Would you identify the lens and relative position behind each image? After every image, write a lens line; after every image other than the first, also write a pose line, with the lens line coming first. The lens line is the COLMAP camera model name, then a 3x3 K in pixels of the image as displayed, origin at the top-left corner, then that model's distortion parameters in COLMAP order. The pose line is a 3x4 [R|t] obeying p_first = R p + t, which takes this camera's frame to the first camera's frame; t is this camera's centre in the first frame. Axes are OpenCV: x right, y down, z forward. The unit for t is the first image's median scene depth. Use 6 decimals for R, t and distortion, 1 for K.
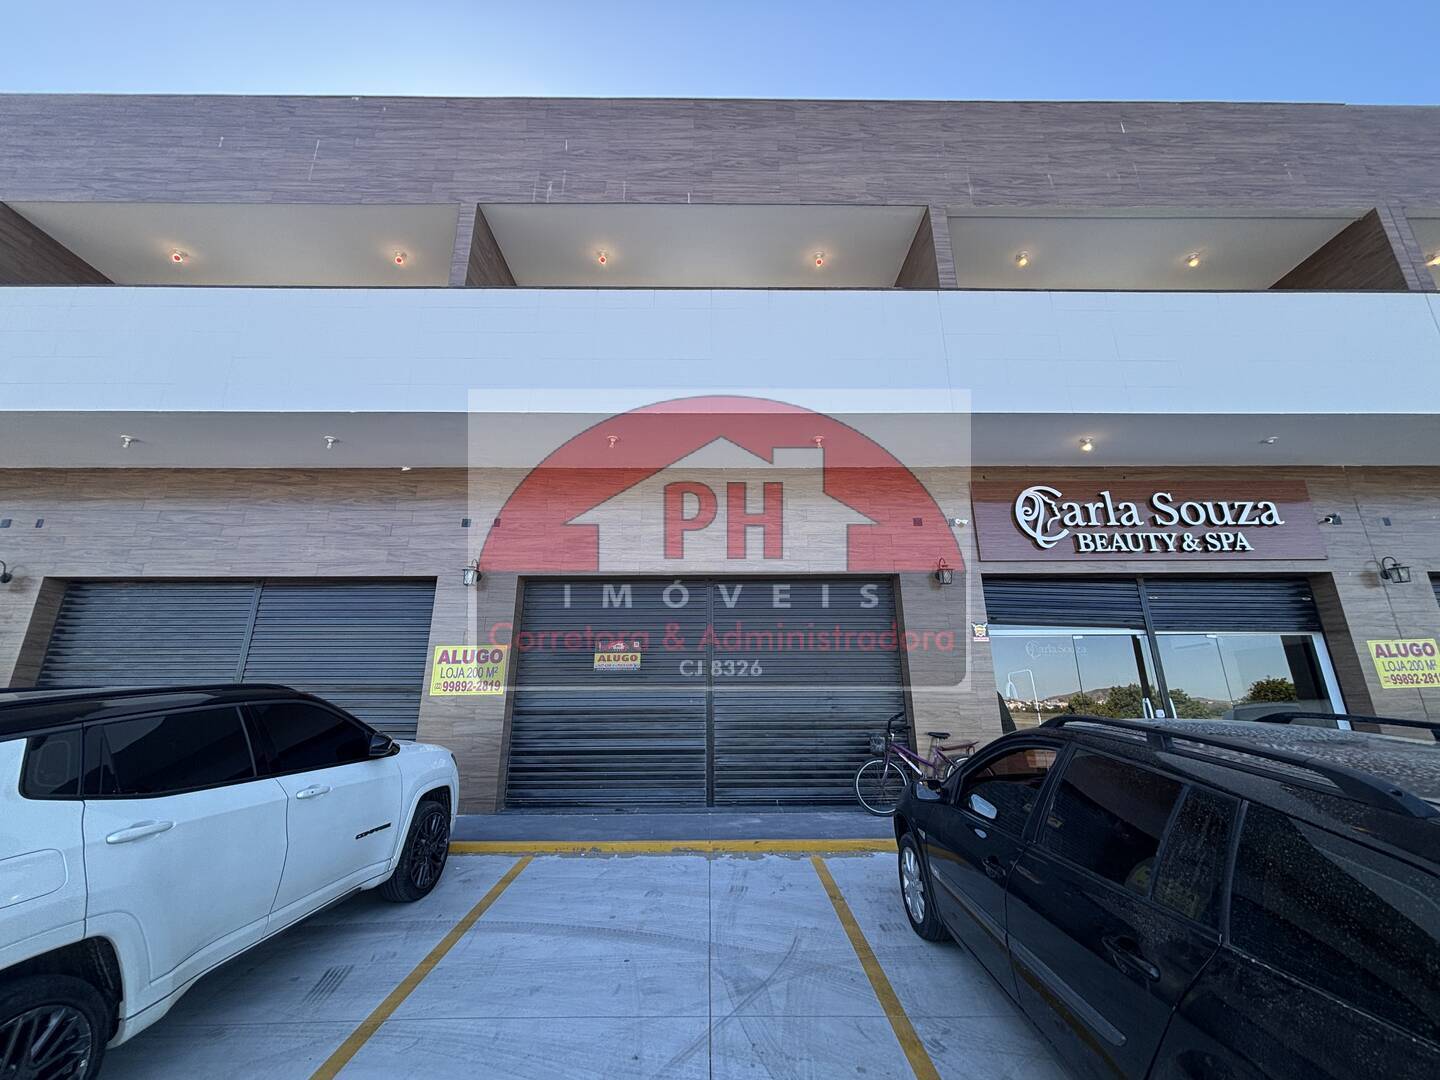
lens RADIAL K [[472.8, 0, 725.4], [0, 472.8, 570.0], [0, 0, 1]] dist [-0.000486, -0.000144]
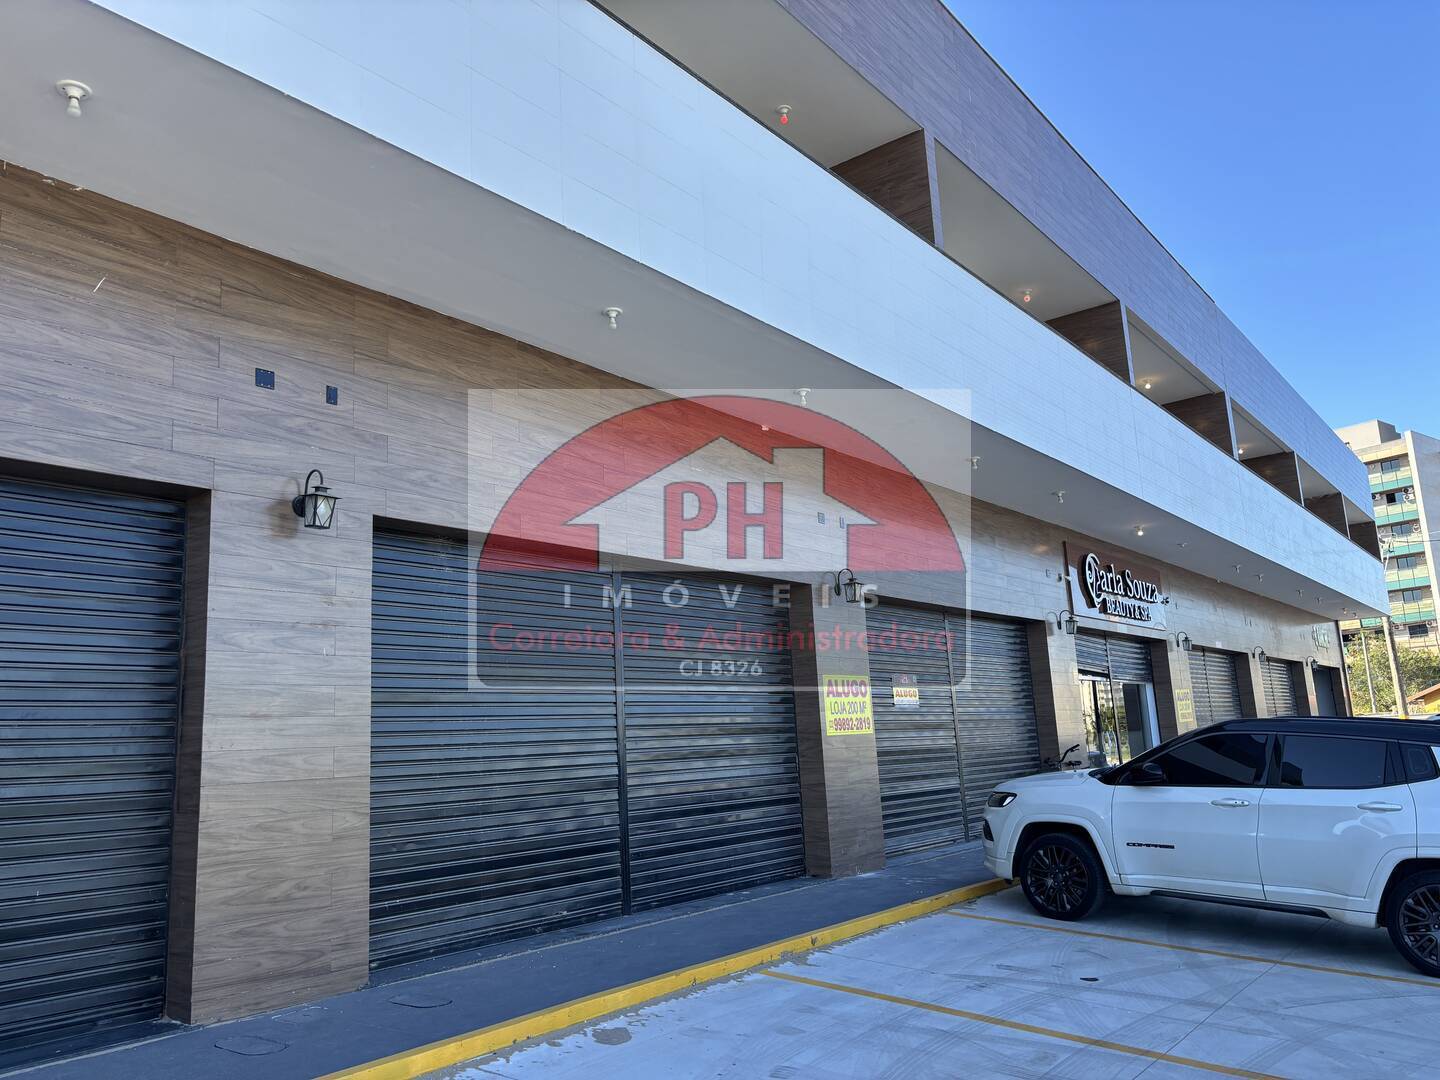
lens RADIAL K [[1100.6, 0, 721.9], [0, 1100.6, 536.5], [0, 0, 1]] dist [0.055165, -0.042245]
pose [[0.633238, 0.126061, 0.763622, -2.002491], [-0.166411, 0.985746, -0.024732, 0.004304], [-0.755855, -0.111414, 0.645190, -0.044275]]
